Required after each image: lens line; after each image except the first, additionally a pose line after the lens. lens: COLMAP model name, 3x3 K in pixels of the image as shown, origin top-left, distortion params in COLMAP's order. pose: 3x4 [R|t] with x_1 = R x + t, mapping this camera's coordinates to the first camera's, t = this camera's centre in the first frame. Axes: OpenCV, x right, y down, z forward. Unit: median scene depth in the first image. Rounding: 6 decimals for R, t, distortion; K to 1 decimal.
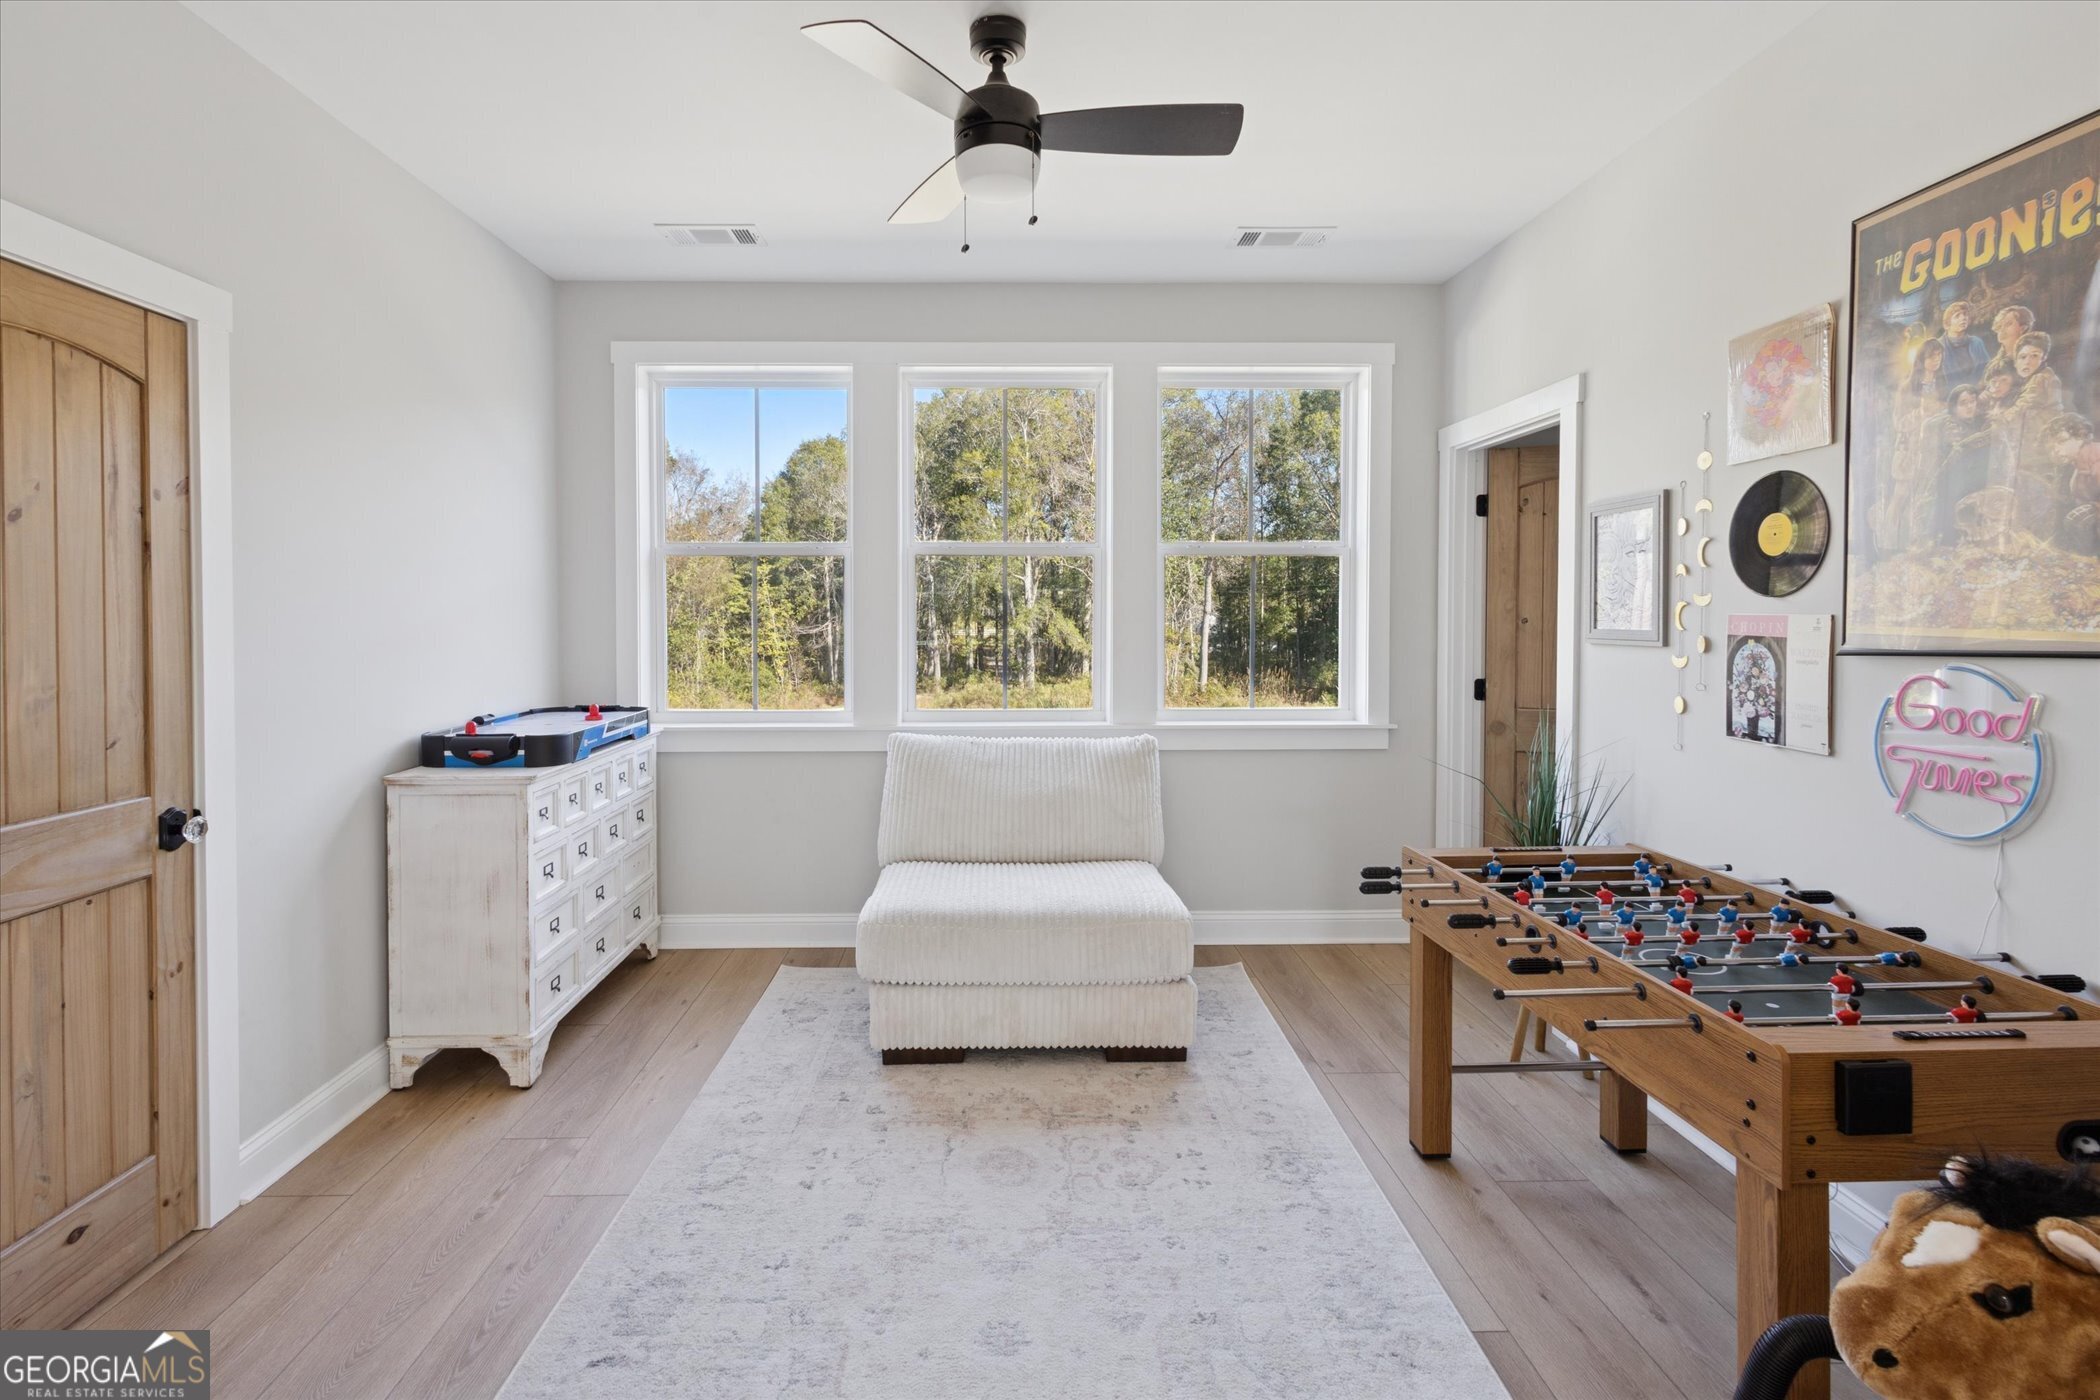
lens RADIAL K [[996.6, 0, 1040.3], [0, 996.6, 623.5], [0, 0, 1]] dist [0.007774, -0.001248]
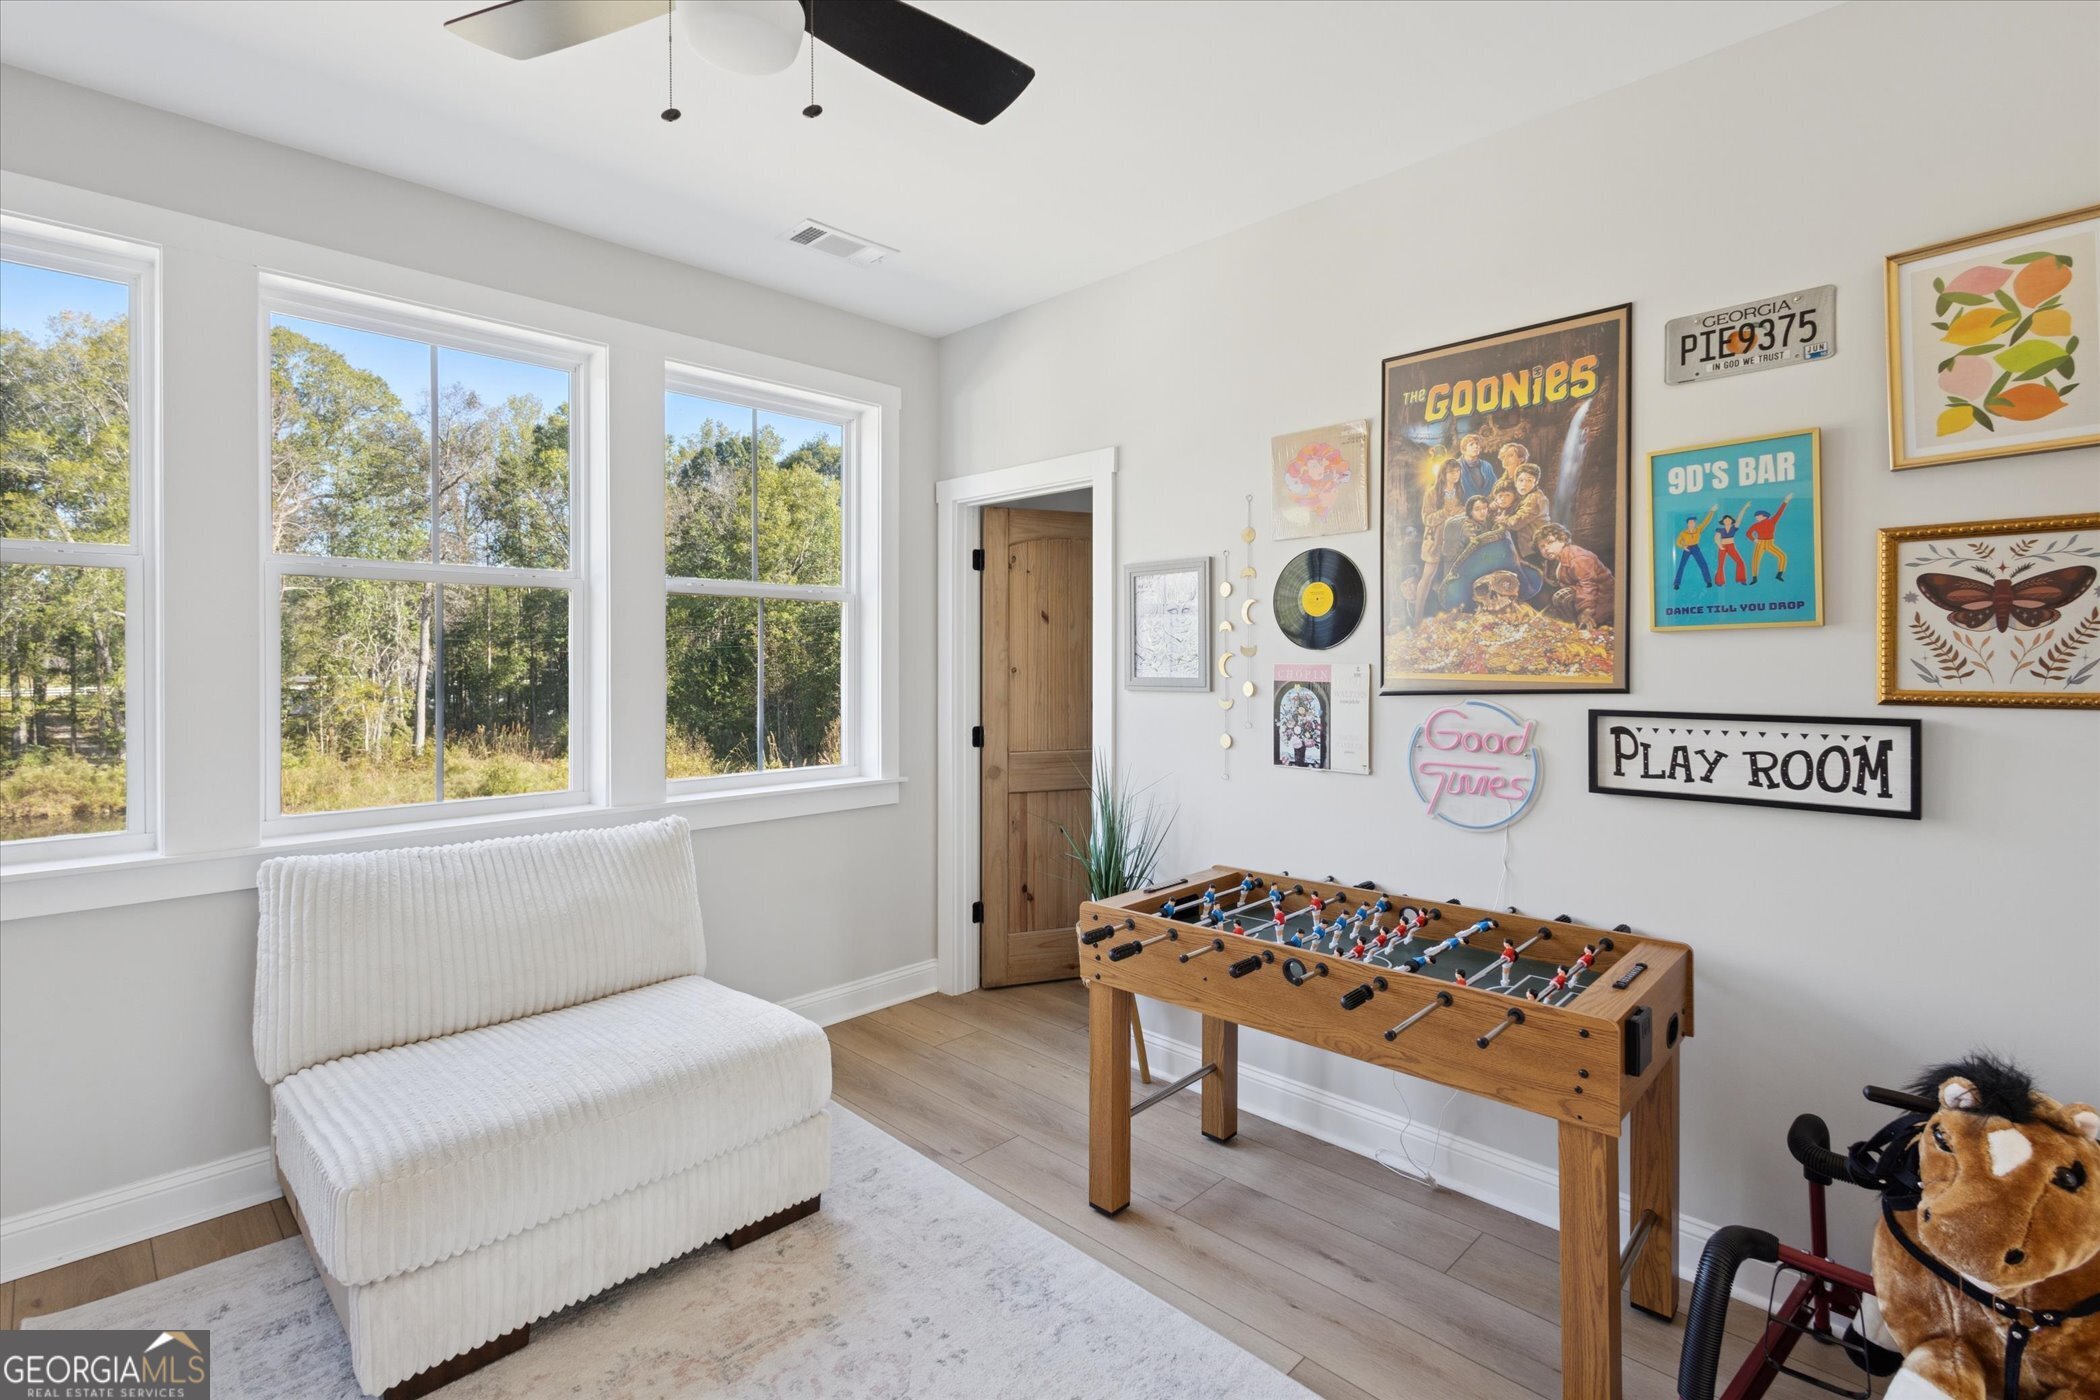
lens RADIAL K [[970.9, 0, 1057.3], [0, 970.9, 664.9], [0, 0, 1]] dist [0.005637, -0.000698]
pose [[0.725230, -0.004151, 0.688494, -0.310971], [0.009762, 0.999943, -0.004253, -0.005527], [-0.688437, 0.009805, 0.725230, 0.333588]]
